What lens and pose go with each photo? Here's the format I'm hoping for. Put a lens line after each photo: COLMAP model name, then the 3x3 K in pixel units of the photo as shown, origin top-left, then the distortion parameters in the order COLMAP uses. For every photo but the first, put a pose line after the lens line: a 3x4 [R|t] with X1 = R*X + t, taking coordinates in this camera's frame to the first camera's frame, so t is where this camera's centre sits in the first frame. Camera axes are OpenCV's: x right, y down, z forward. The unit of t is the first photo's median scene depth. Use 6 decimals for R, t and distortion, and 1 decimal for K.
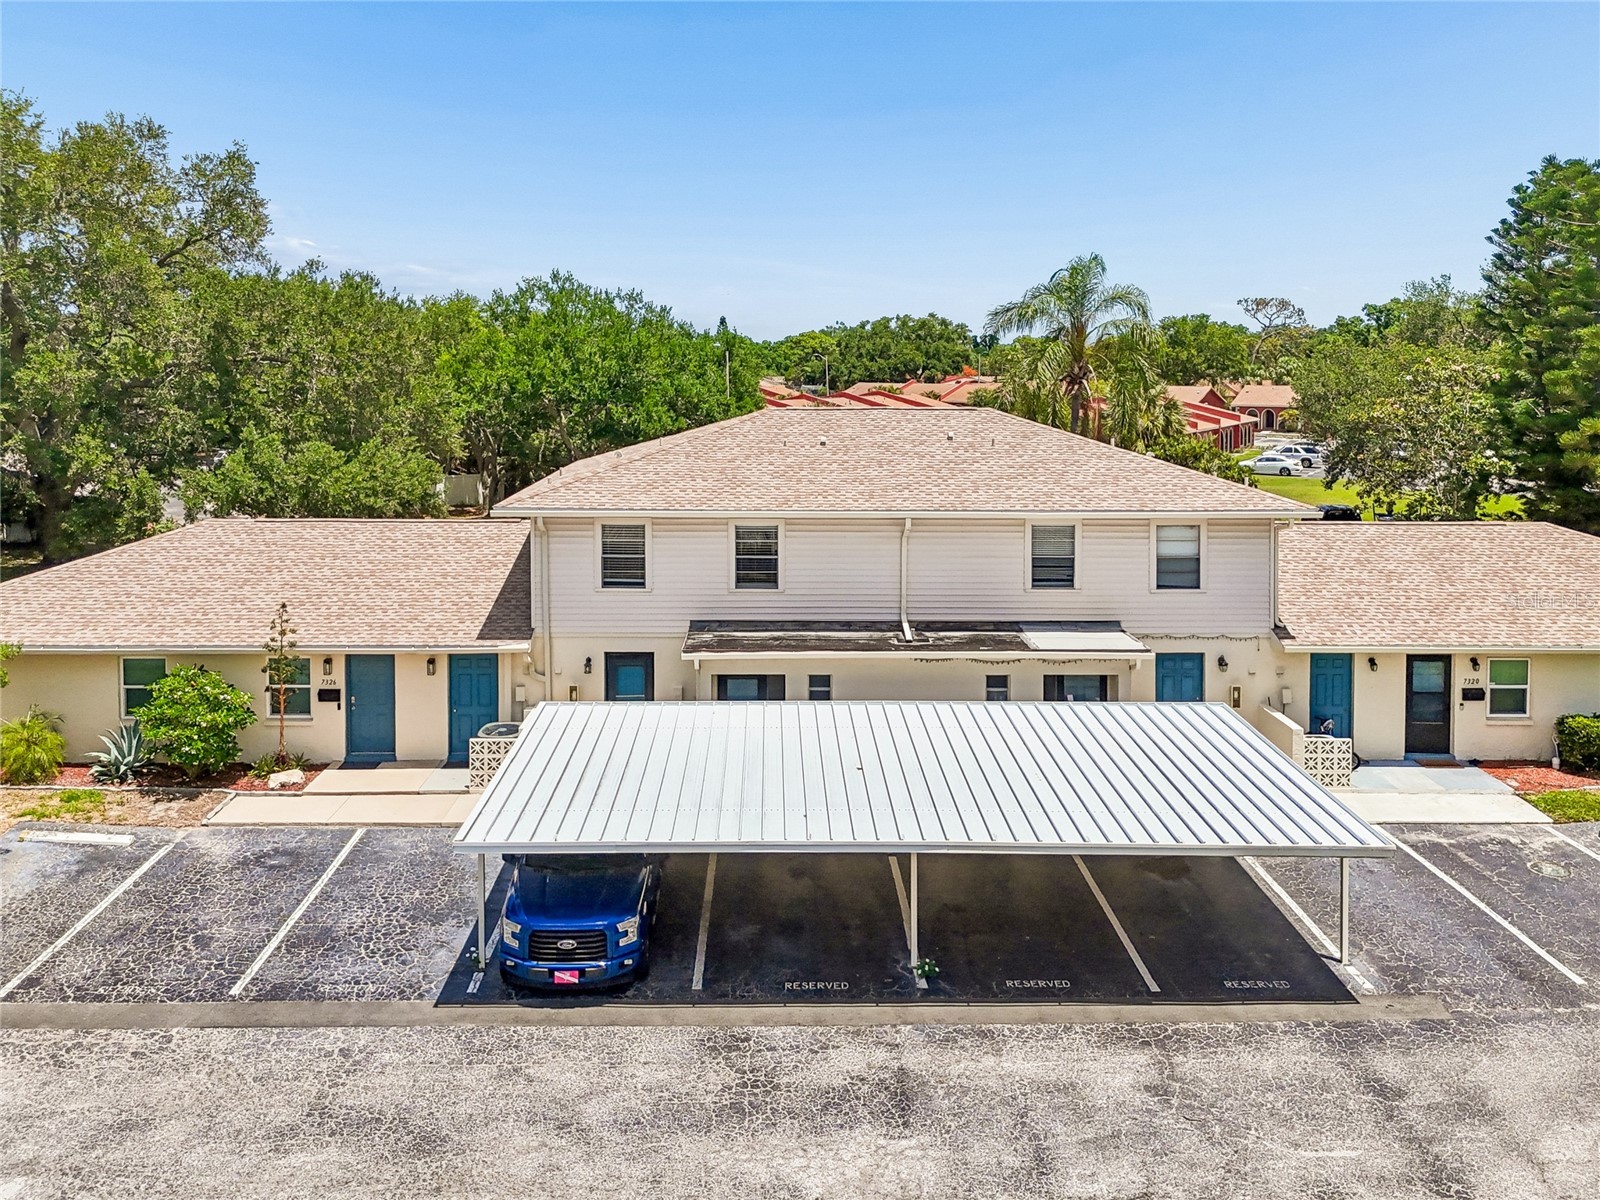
lens RADIAL K [[1193.3, 0, 802.9], [0, 1193.3, 531.2], [0, 0, 1]] dist [0.101427, -0.117925]
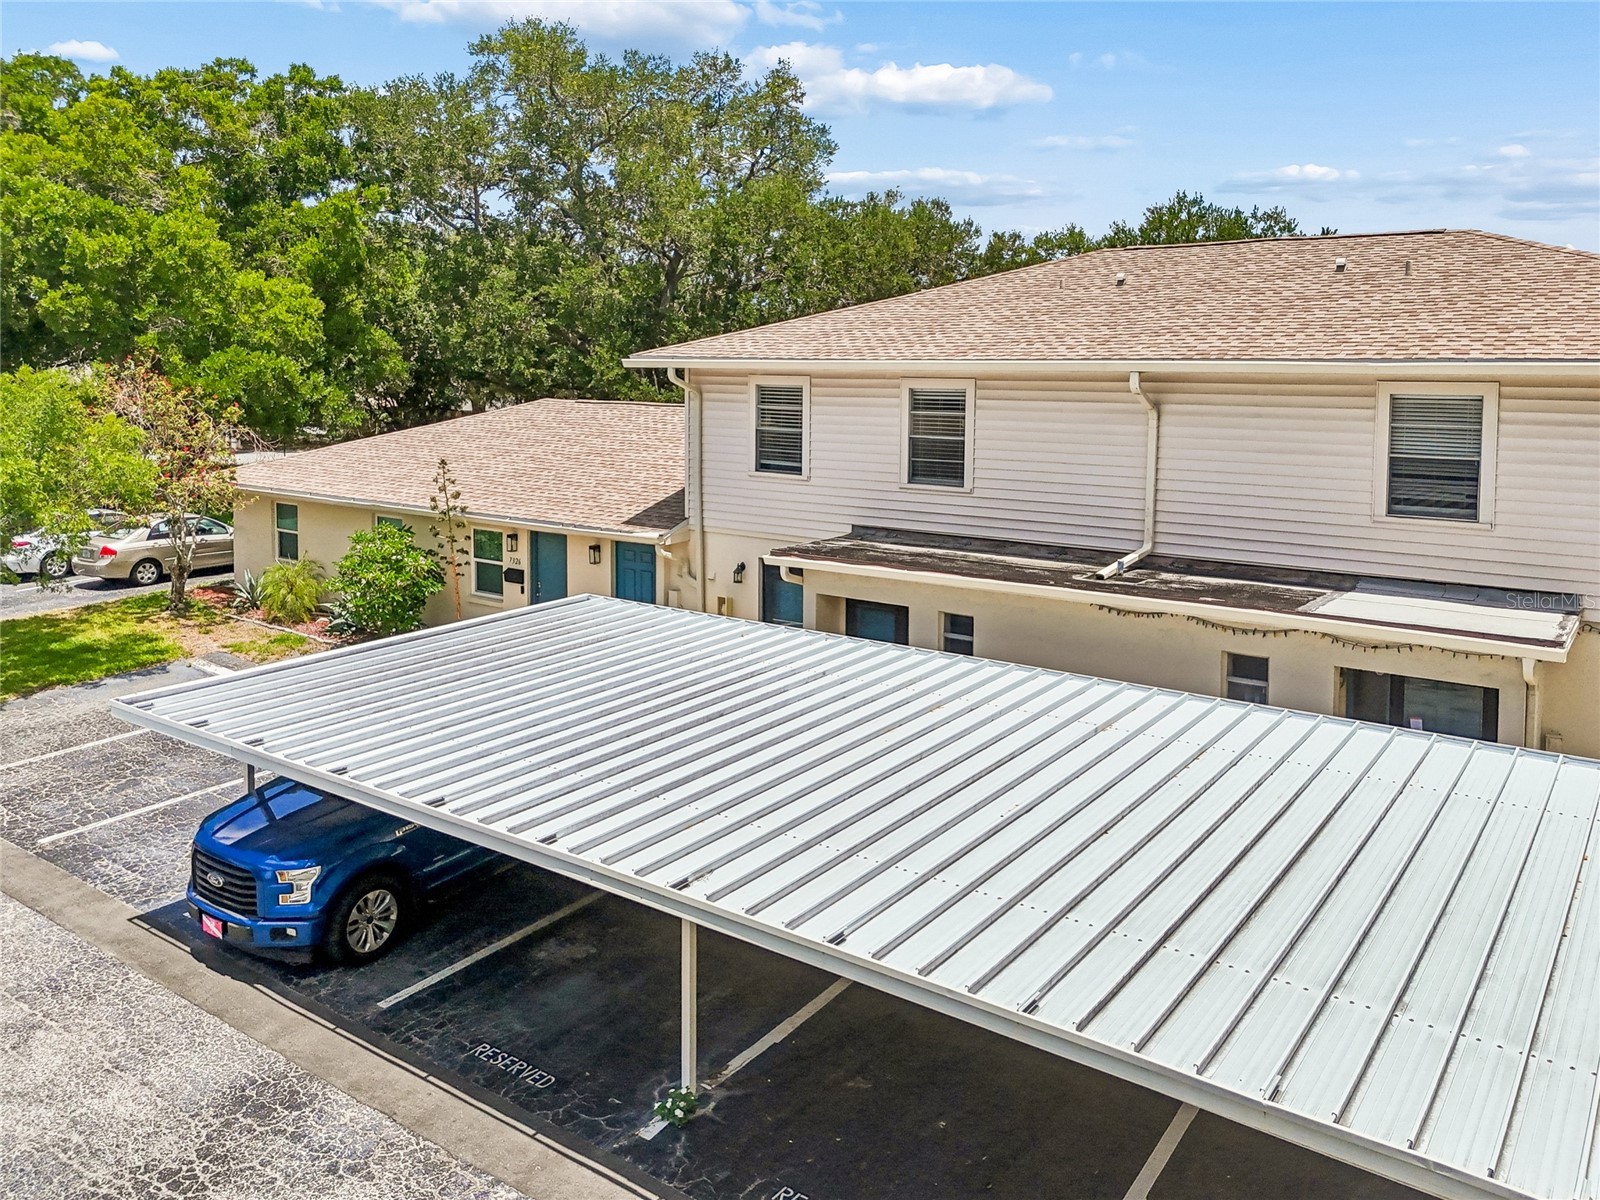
lens RADIAL K [[1224.7, 0, 798.9], [0, 1224.7, 493.3], [0, 0, 1]] dist [0.081701, -0.054371]
pose [[0.799930, 0.063585, -0.596715, 0.315674], [-0.083798, 0.996464, -0.006153, 0.064033], [0.594213, 0.054926, 0.802430, 0.399600]]
